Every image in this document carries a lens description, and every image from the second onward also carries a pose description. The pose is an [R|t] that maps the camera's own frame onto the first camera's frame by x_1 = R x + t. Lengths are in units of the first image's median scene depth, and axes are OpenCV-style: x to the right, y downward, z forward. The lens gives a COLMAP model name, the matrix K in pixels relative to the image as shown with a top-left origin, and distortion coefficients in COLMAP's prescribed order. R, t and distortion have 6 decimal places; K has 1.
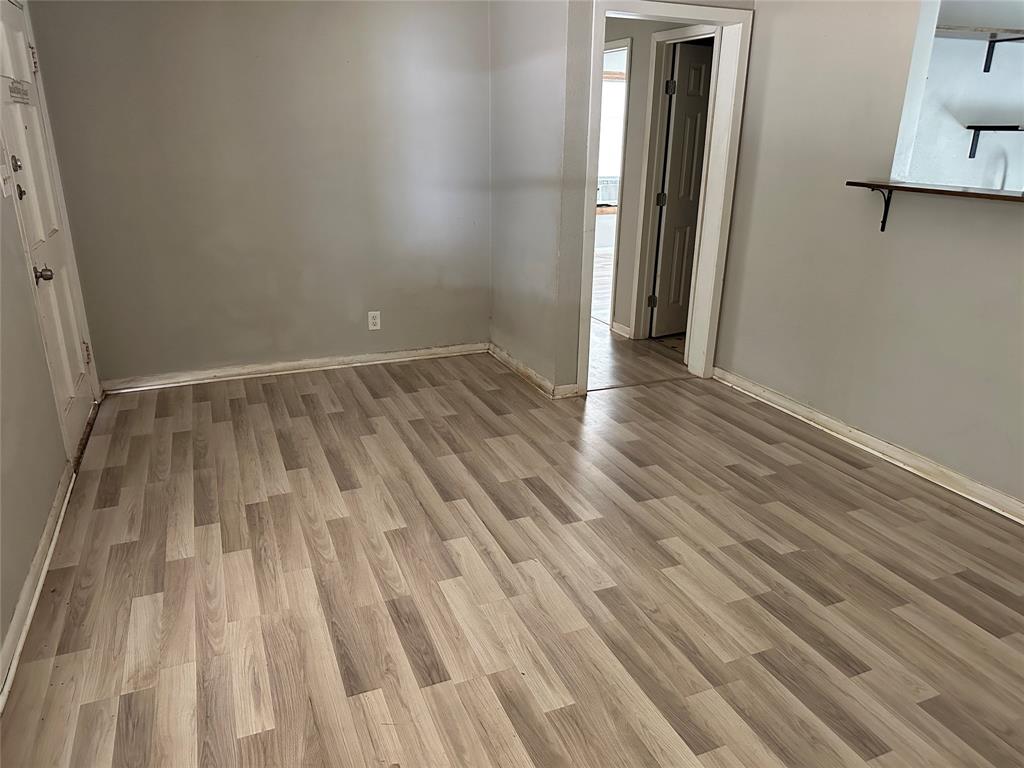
lens RADIAL K [[729.3, 0, 512.3], [0, 729.3, 379.9], [0, 0, 1]] dist [0.088899, -0.052434]
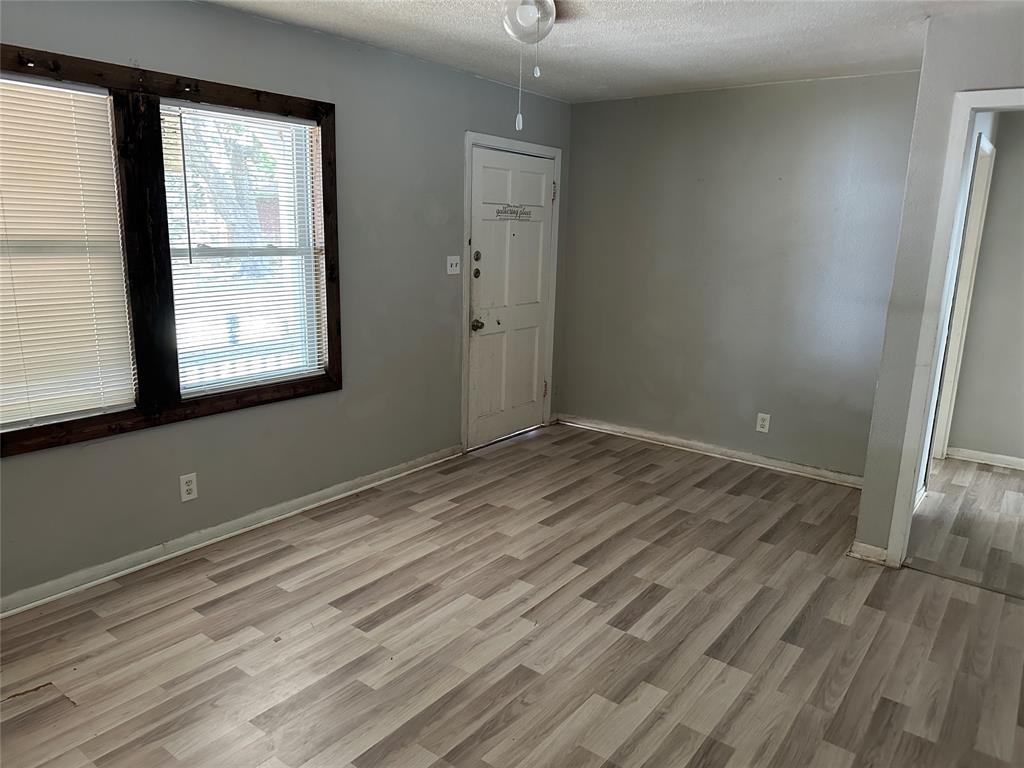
lens RADIAL K [[729.3, 0, 507.2], [0, 729.3, 383.6], [0, 0, 1]] dist [0.088899, -0.052434]
pose [[0.502596, 0.194102, -0.842450, 0.647713], [-0.304247, 0.951843, 0.037796, -0.088146], [0.809216, 0.237317, 0.537447, 0.235692]]
